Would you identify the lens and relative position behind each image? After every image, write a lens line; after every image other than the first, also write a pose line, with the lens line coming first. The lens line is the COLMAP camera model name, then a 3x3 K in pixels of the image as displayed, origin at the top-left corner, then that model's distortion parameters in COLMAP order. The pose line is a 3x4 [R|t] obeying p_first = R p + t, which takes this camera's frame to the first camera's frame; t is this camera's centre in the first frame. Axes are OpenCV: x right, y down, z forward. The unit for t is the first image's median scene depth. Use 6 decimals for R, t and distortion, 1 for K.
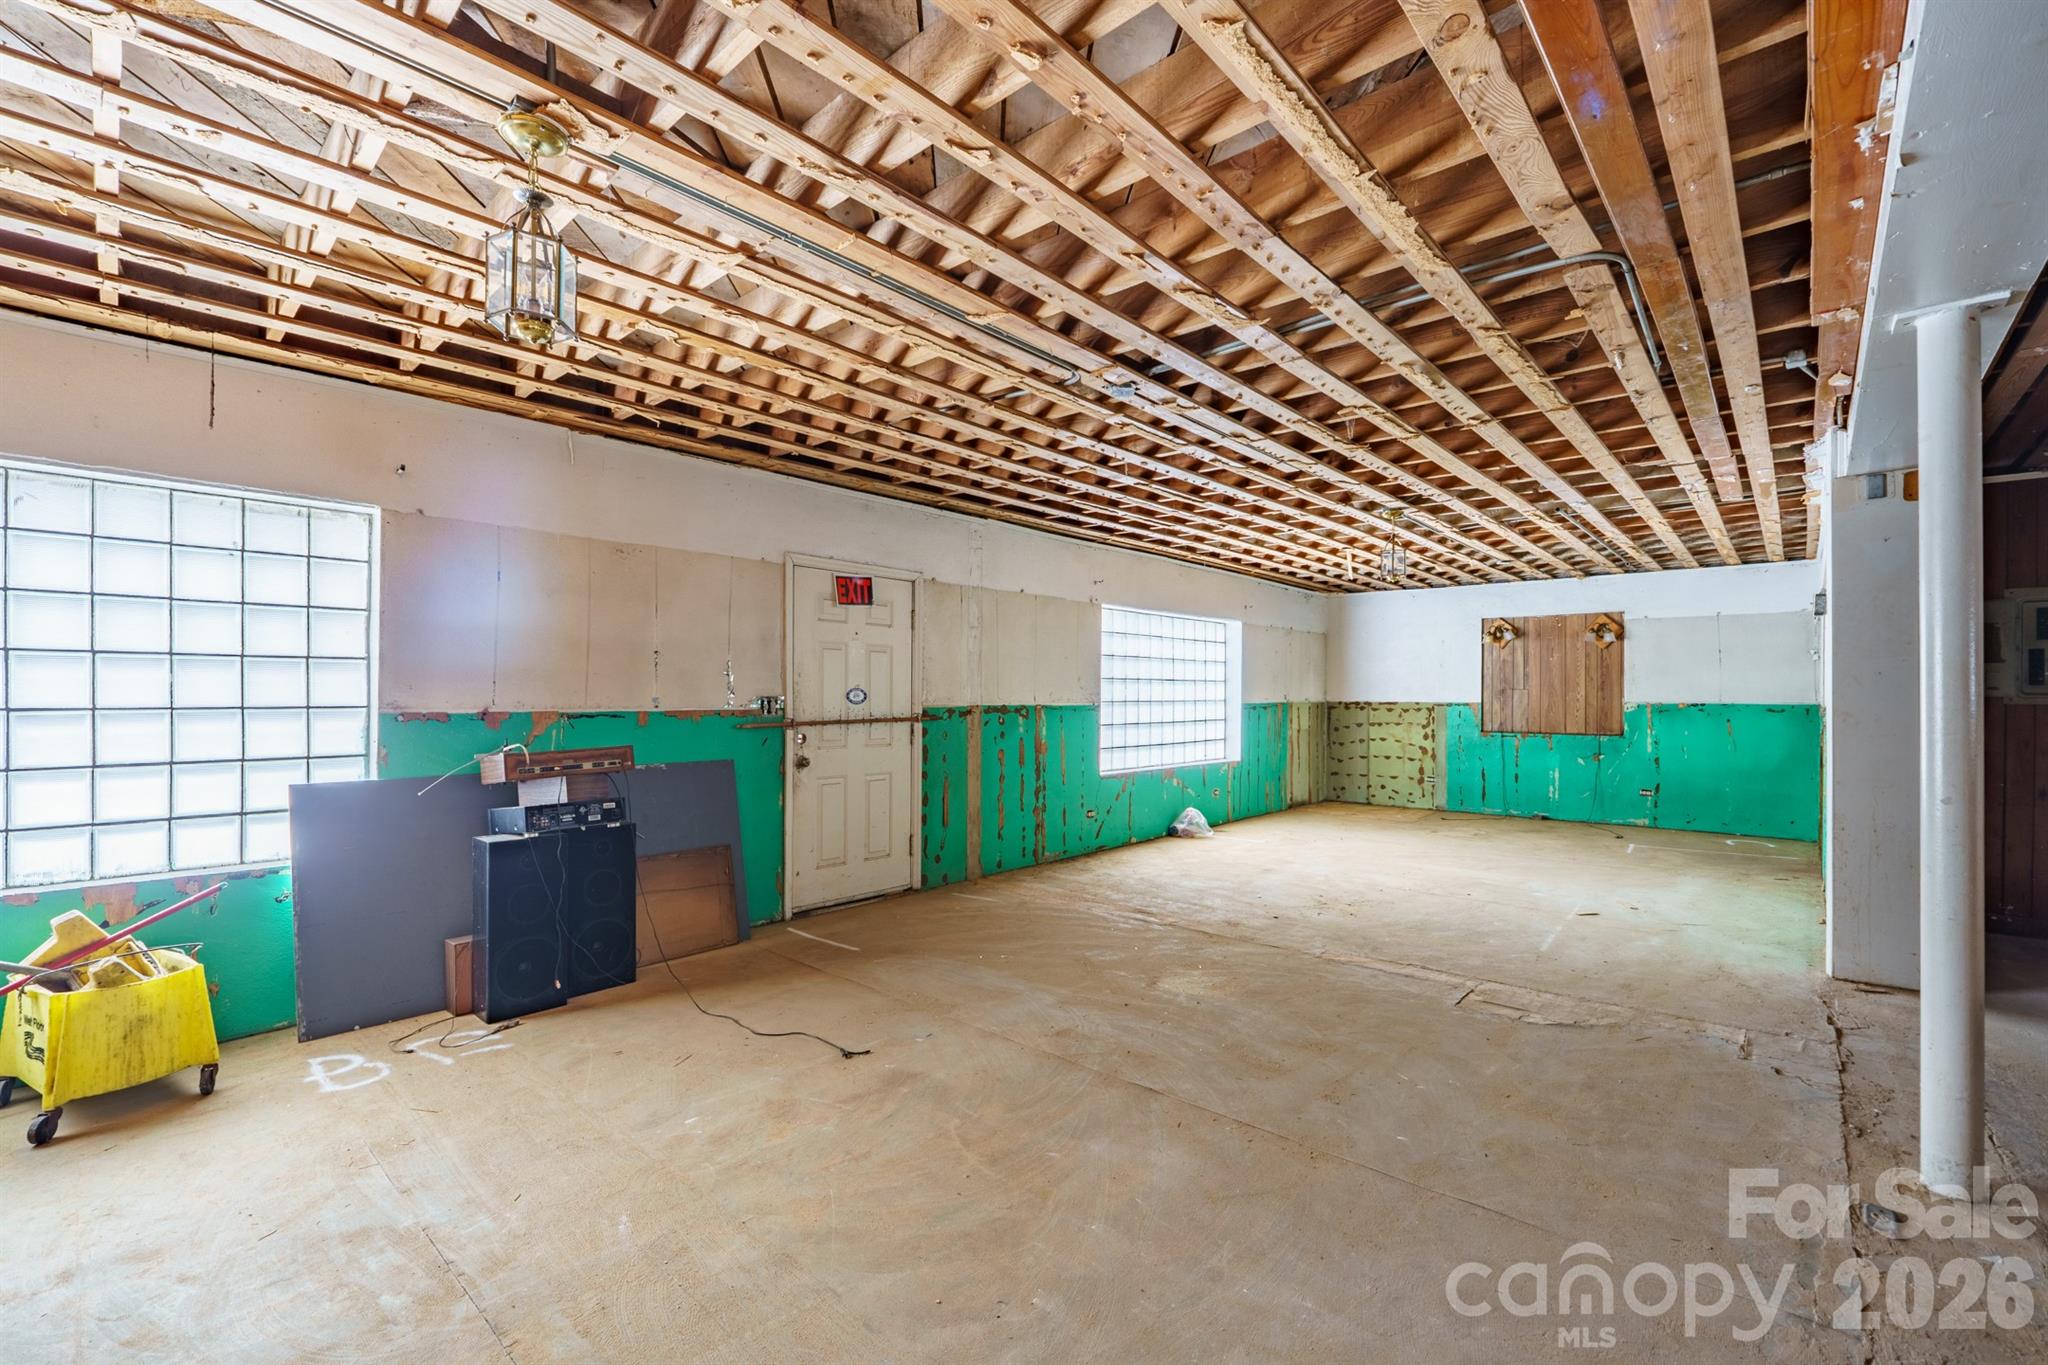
lens RADIAL K [[880.9, 0, 1027.2], [0, 880.9, 693.3], [0, 0, 1]] dist [0.000682, 0.000079]
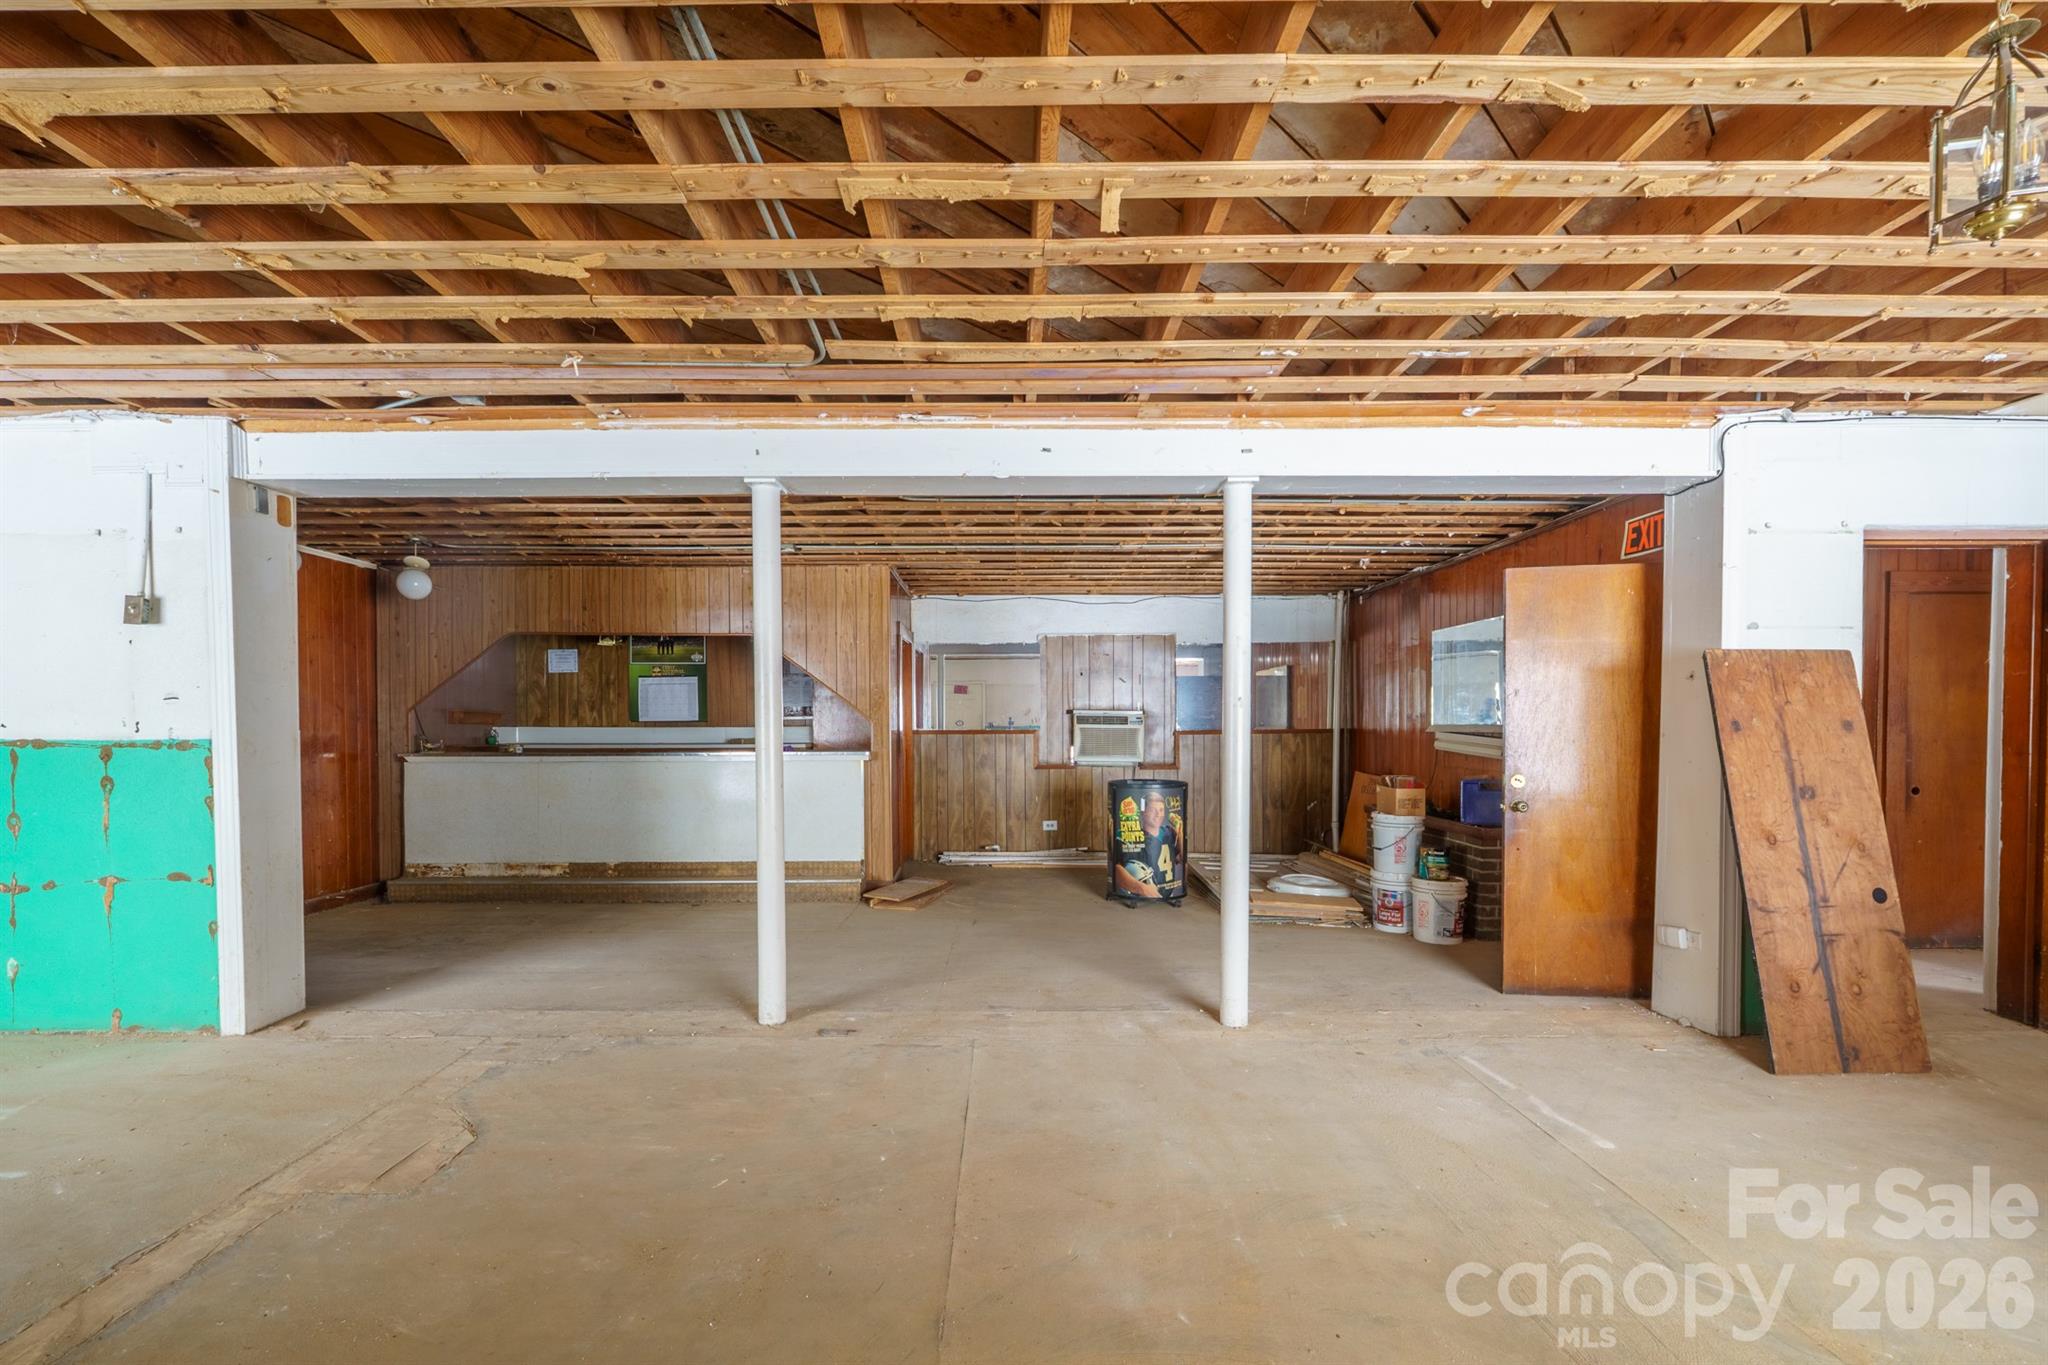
lens RADIAL K [[886.6, 0, 994.4], [0, 886.6, 748.8], [0, 0, 1]] dist [-0.002102, -0.000060]
pose [[-0.655467, -0.018923, 0.754986, -0.172085], [-0.004117, 0.999761, 0.021484, 0.004990], [-0.755212, 0.010973, -0.655389, 0.650520]]
